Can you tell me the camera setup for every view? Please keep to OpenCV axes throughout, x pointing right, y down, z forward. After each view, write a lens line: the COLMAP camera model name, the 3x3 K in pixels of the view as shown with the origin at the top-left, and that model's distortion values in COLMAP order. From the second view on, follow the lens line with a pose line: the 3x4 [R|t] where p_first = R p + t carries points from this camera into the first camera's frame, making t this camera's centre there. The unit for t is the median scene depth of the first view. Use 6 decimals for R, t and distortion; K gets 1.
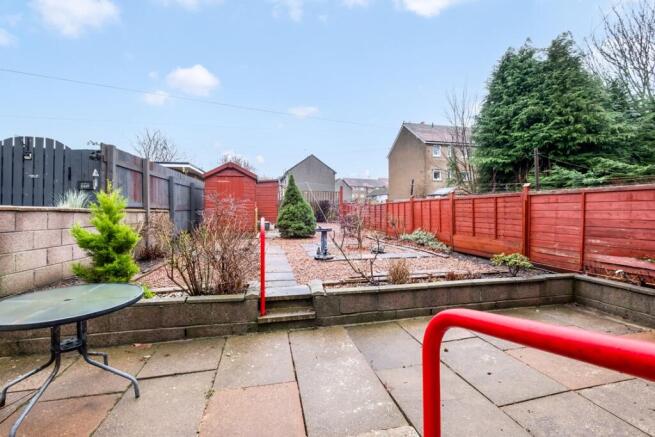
lens RADIAL K [[292.2, 0, 329.2], [0, 292.2, 213.2], [0, 0, 1]] dist [0.001219, -0.000193]
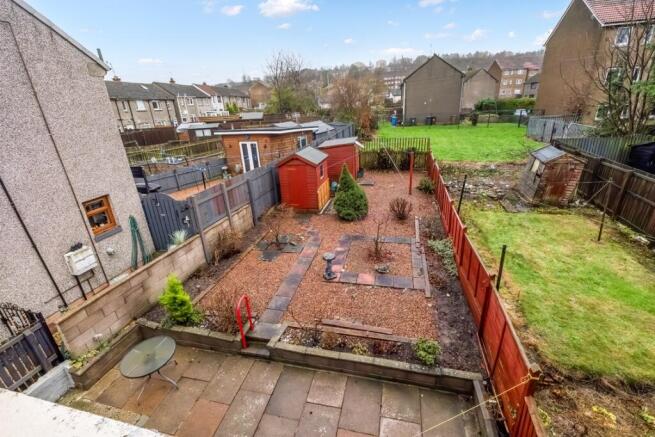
lens RADIAL K [[292.2, 0, 329.2], [0, 292.2, 213.2], [0, 0, 1]] dist [0.001219, -0.000193]
pose [[0.888570, 0.121607, -0.442330, 0.117627], [0.060345, 0.924860, 0.375490, -0.134763], [0.454755, -0.360341, 0.814464, 0.005346]]
